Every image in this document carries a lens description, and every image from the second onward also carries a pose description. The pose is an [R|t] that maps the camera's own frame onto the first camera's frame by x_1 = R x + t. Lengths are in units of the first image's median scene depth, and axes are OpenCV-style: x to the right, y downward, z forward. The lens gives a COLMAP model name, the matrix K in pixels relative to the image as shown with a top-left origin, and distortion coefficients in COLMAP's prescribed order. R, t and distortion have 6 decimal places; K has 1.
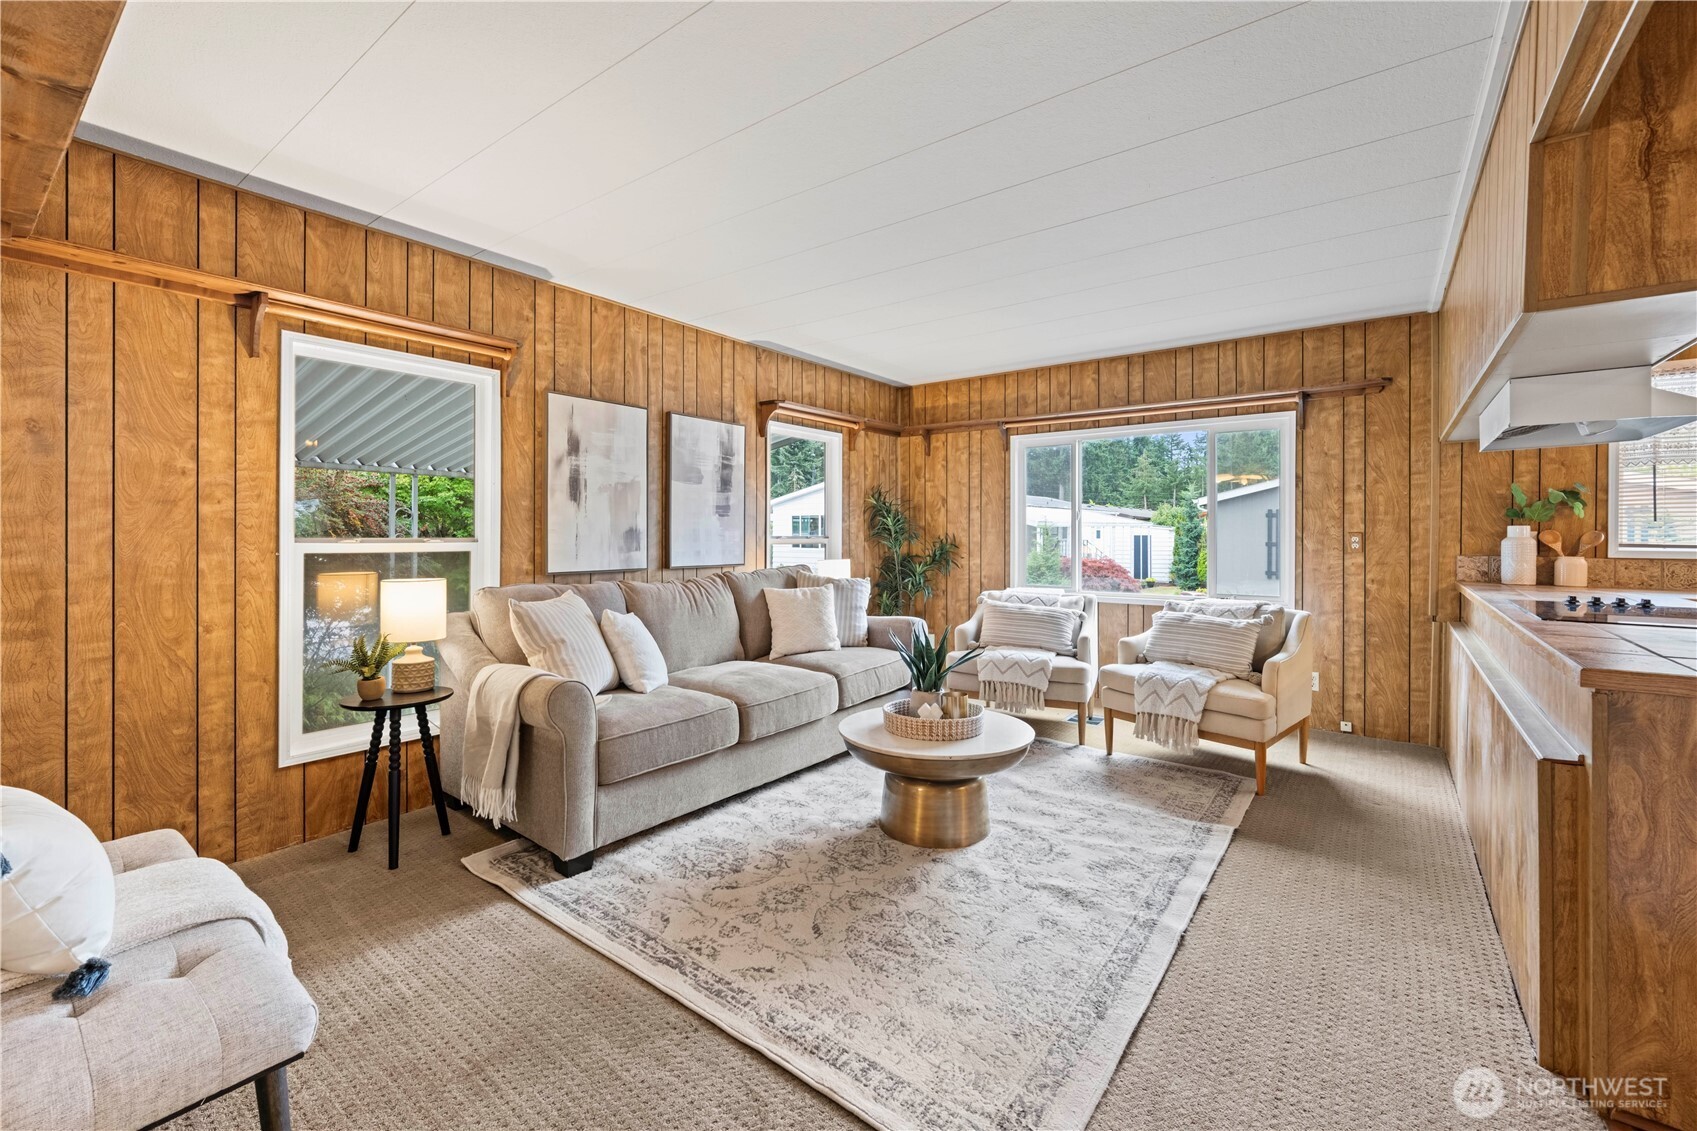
lens RADIAL K [[694.3, 0, 845.8], [0, 694.3, 534.8], [0, 0, 1]] dist [-0.006390, 0.000551]
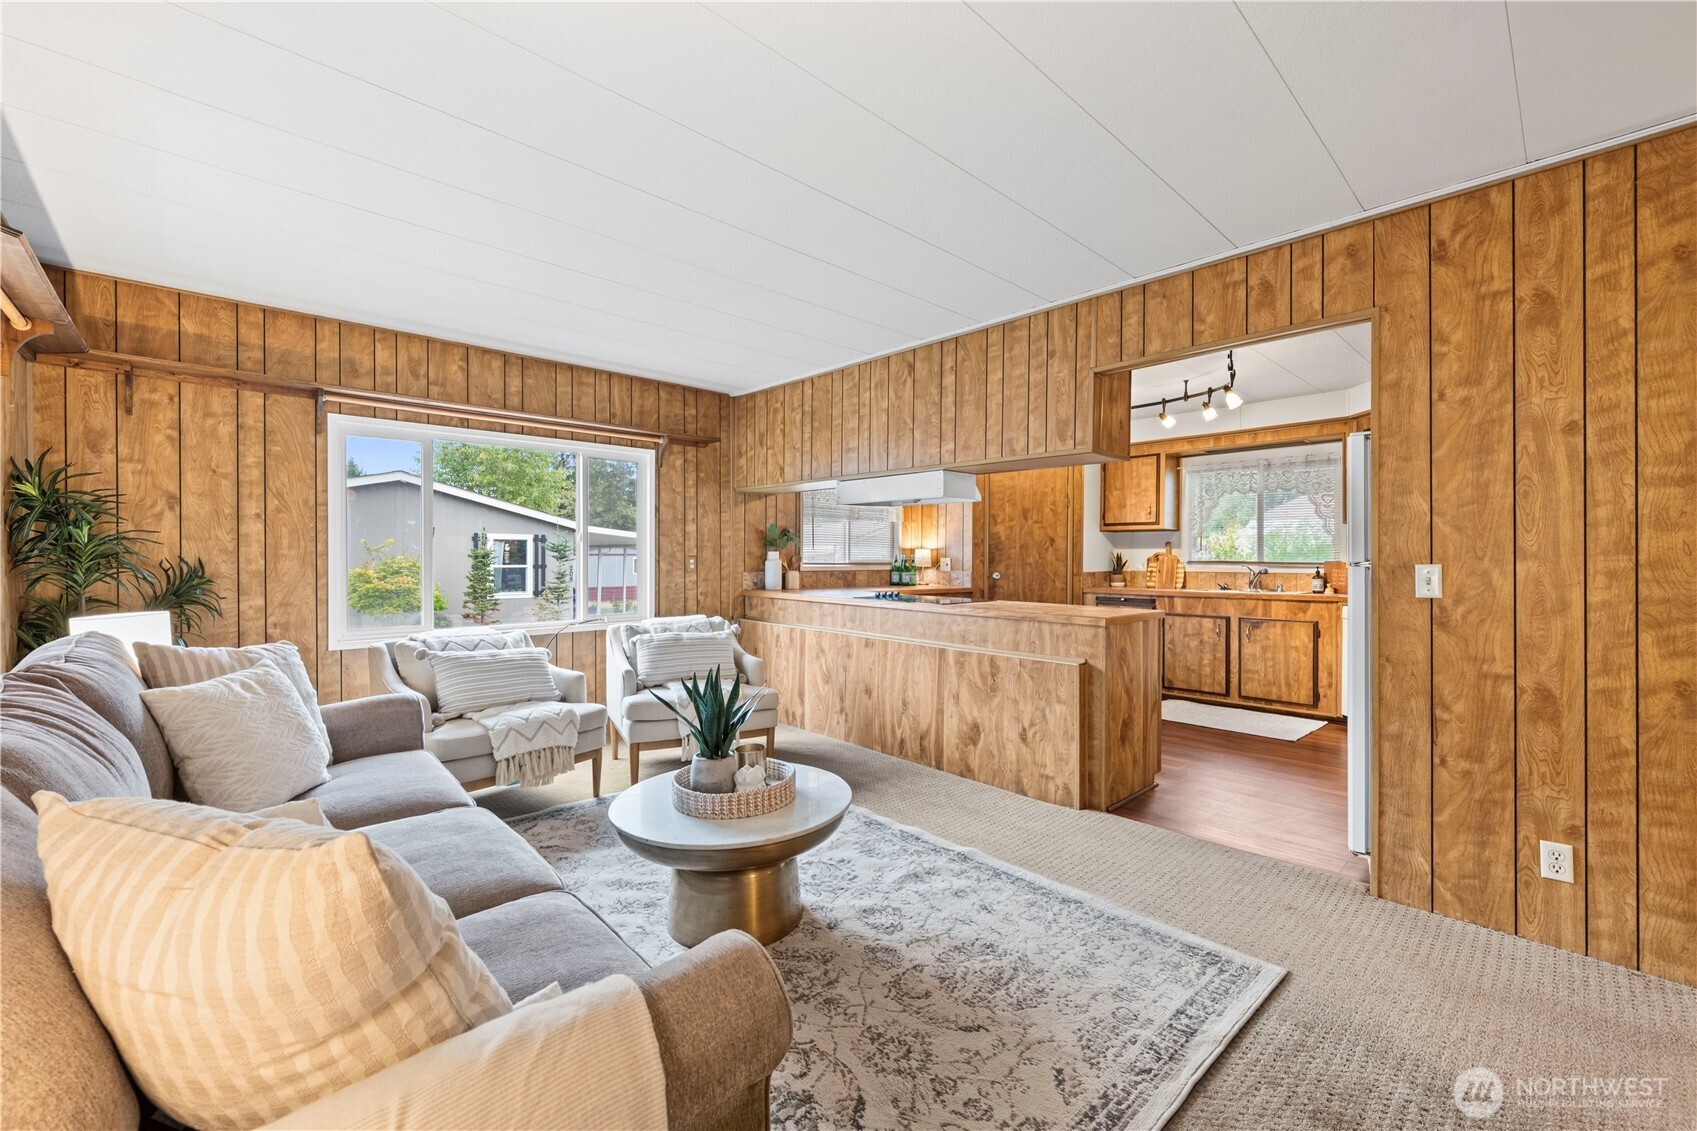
lens RADIAL K [[694.3, 0, 845.7], [0, 694.3, 564.1], [0, 0, 1]] dist [-0.006390, 0.000551]
pose [[0.168686, -0.012808, 0.985587, -0.460789], [0.001188, 0.999917, 0.012791, -0.004253], [-0.985669, -0.000987, 0.168687, 0.520298]]
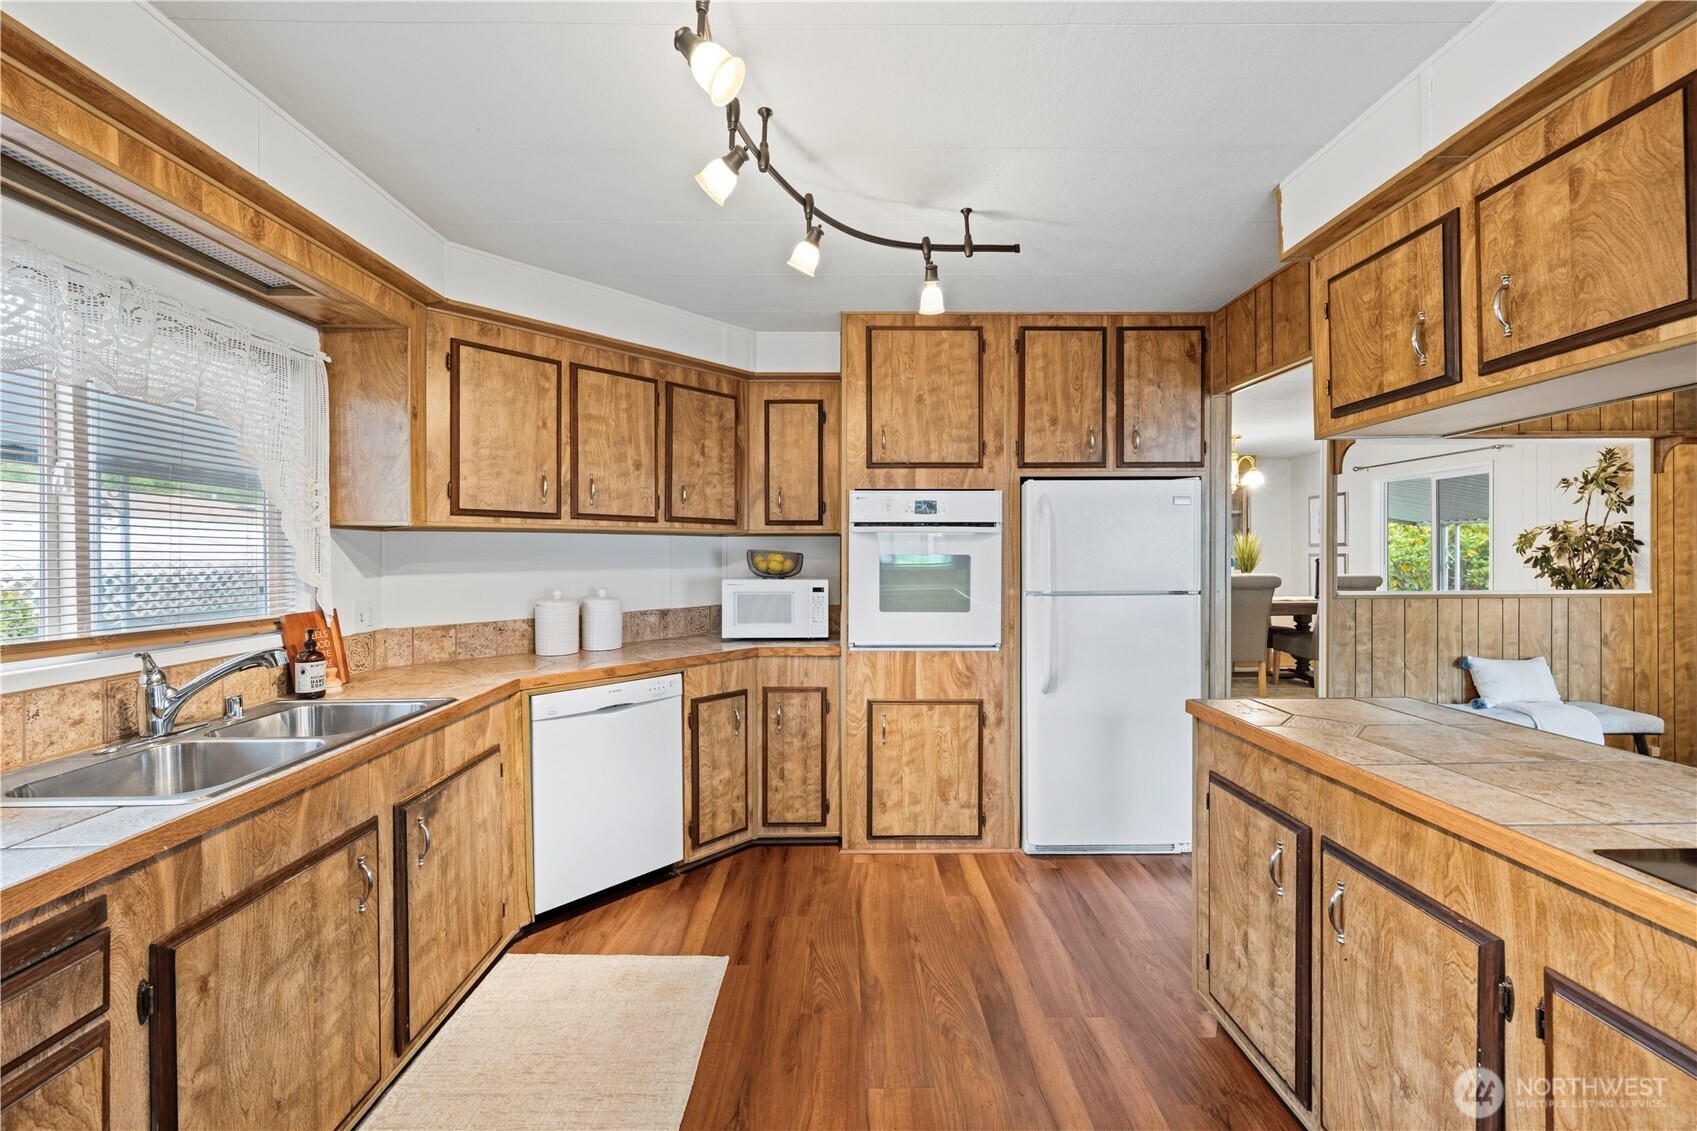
lens RADIAL K [[667.1, 0, 844.9], [0, 667.1, 556.6], [0, 0, 1]] dist [-0.000654, 0.000568]
pose [[-0.789202, 0.003924, -0.614121, 1.021503], [0.001859, 0.999990, 0.004001, -0.037901], [0.614131, 0.002016, -0.789202, 0.490607]]
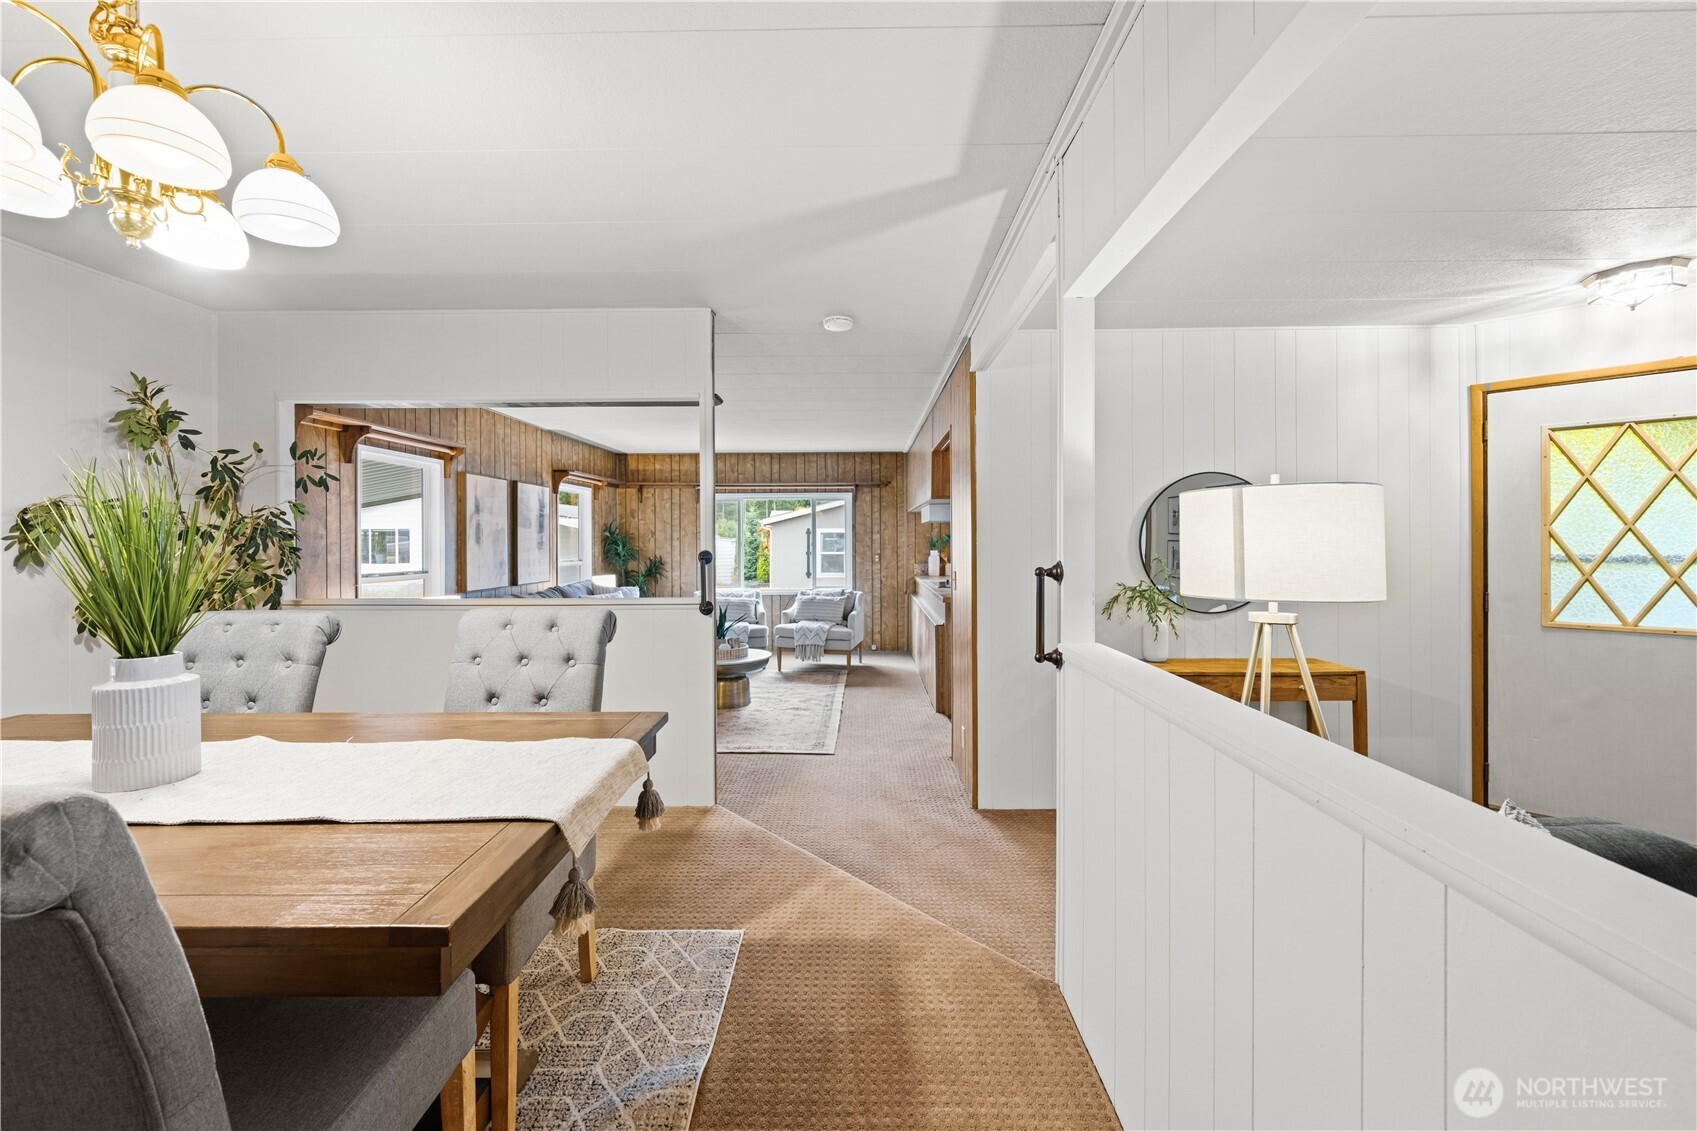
lens RADIAL K [[667.1, 0, 849.7], [0, 667.1, 542.9], [0, 0, 1]] dist [-0.000654, 0.000568]
pose [[0.804751, -0.008236, 0.593555, -0.526838], [0.008621, 0.999960, 0.002187, -0.040948], [-0.593550, 0.003357, 0.804790, -0.573810]]
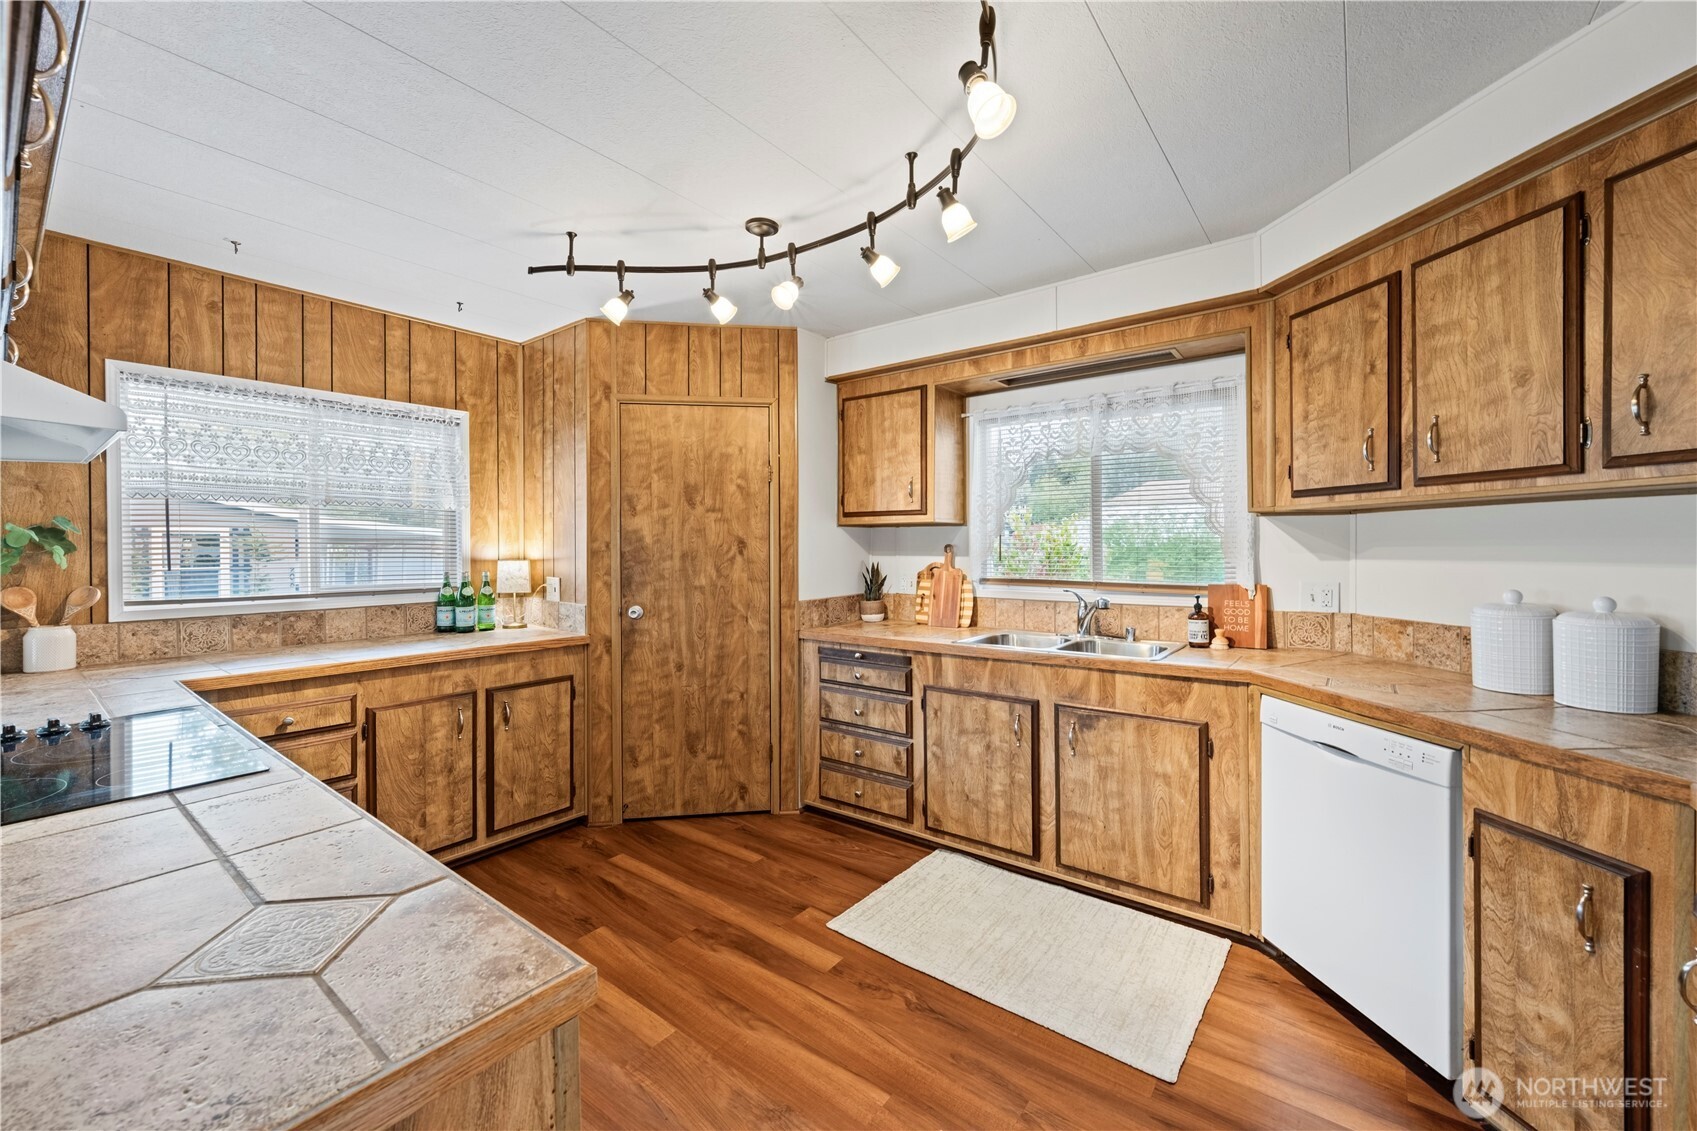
lens RADIAL K [[667.1, 0, 846.1], [0, 667.1, 549.6], [0, 0, 1]] dist [-0.000654, 0.000568]
pose [[0.003542, -0.010336, 0.999940, 0.352368], [0.008800, 0.999908, 0.010304, -0.037711], [-0.999955, 0.008763, 0.003633, 0.192014]]
